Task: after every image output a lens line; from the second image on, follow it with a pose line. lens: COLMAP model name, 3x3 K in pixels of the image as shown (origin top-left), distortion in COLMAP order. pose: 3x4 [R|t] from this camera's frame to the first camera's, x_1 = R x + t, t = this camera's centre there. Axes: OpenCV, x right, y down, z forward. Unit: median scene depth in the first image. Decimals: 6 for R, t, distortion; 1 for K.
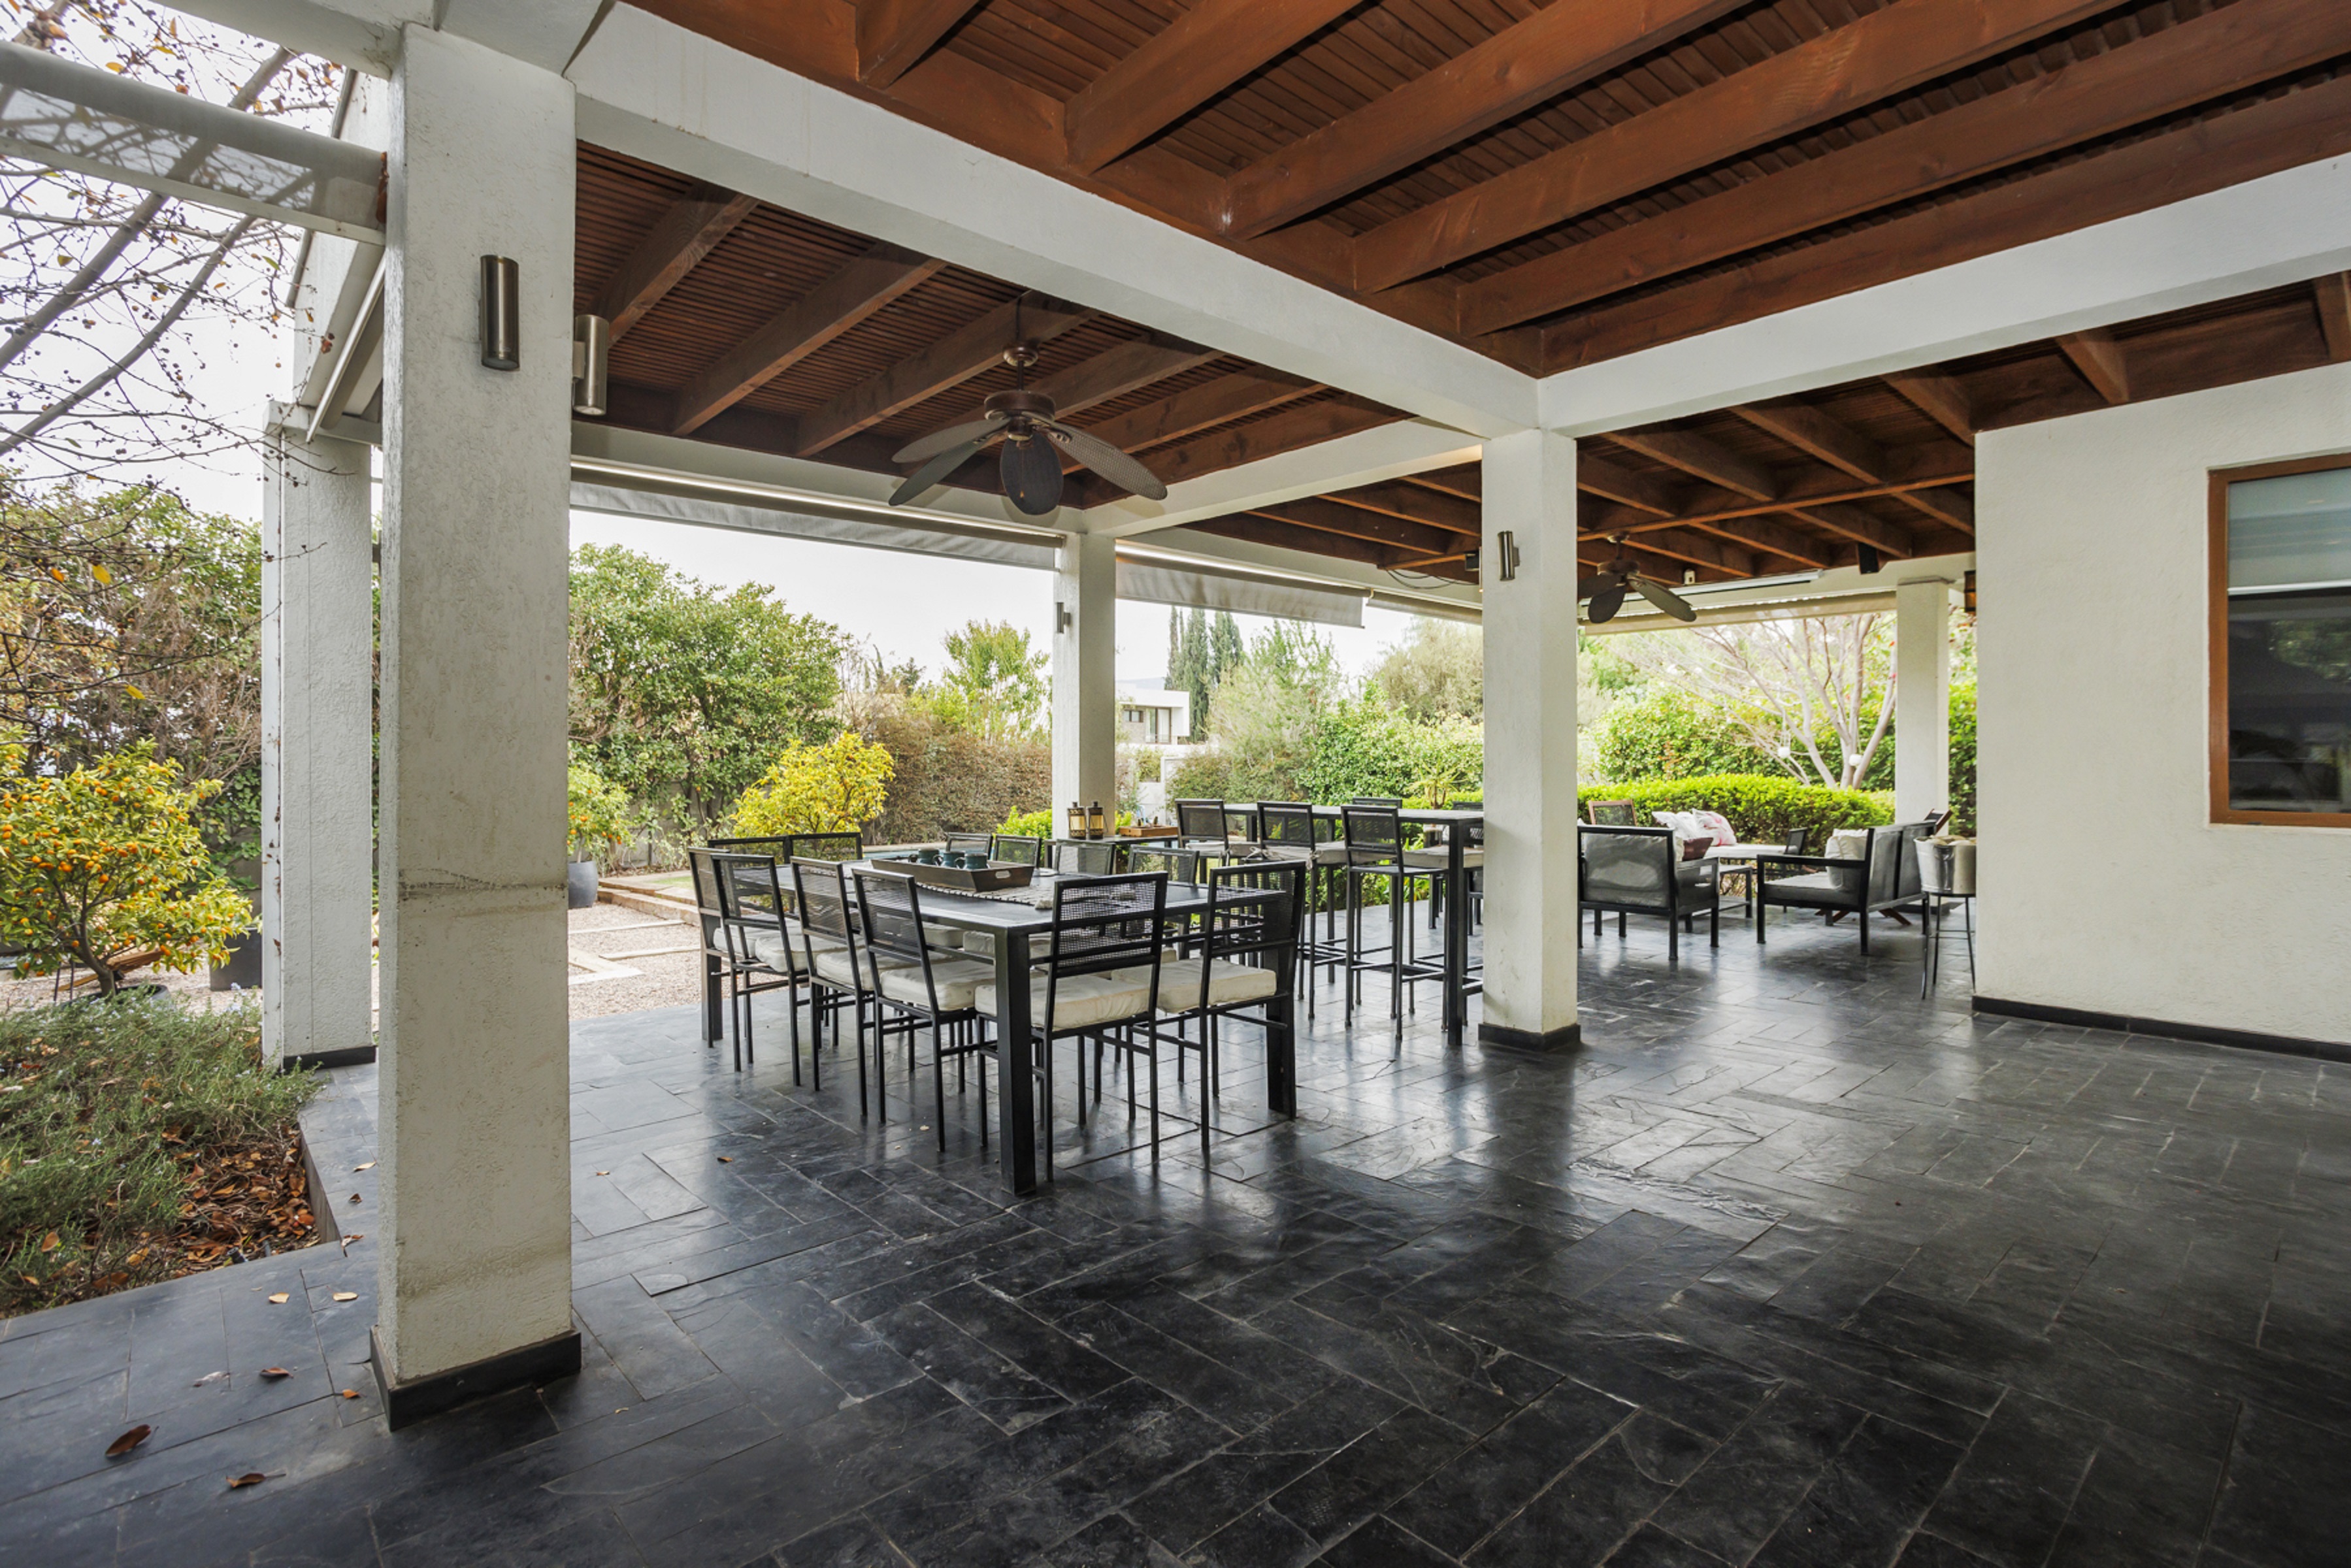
lens RADIAL K [[1131.0, 0, 1190.2], [0, 1131.0, 774.2], [0, 0, 1]] dist [-0.013800, 0.005709]
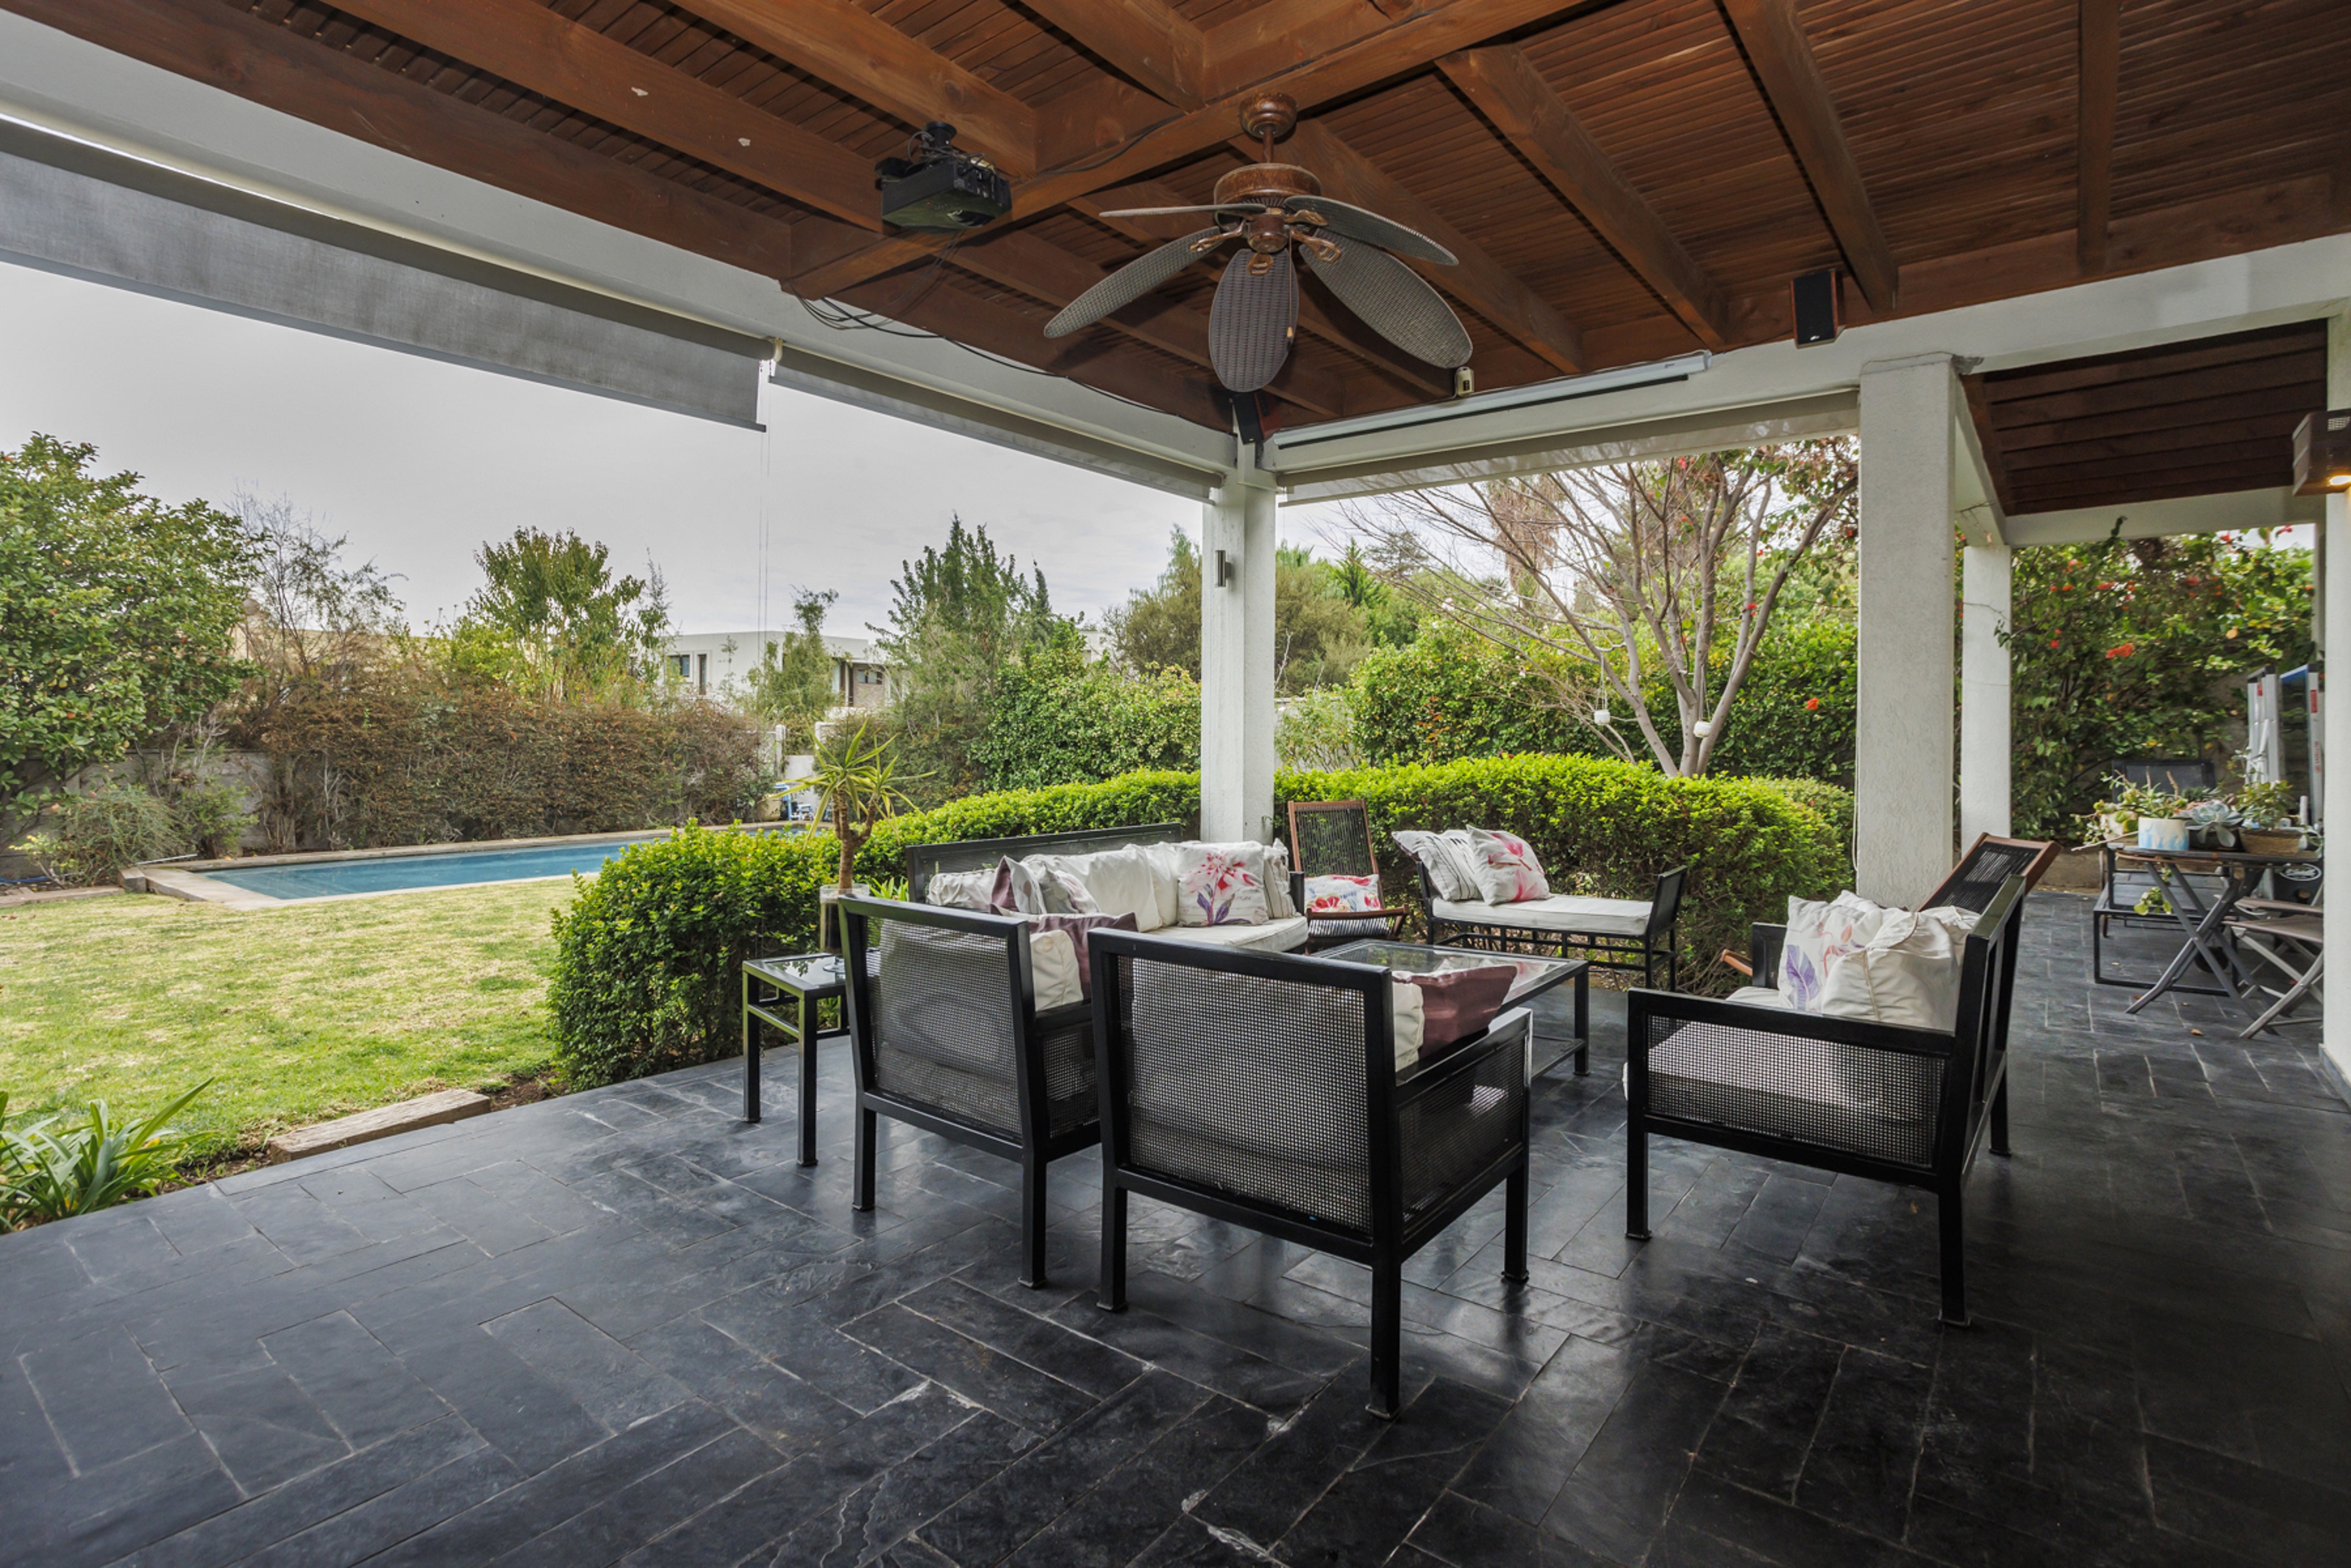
lens RADIAL K [[1131.0, 0, 1169.5], [0, 1131.0, 771.6], [0, 0, 1]] dist [-0.013800, 0.005709]
pose [[0.988399, -0.002340, 0.151862, 0.150349], [-0.001690, 0.999650, 0.026402, -0.003976], [-0.151871, -0.026352, 0.988049, 0.330819]]
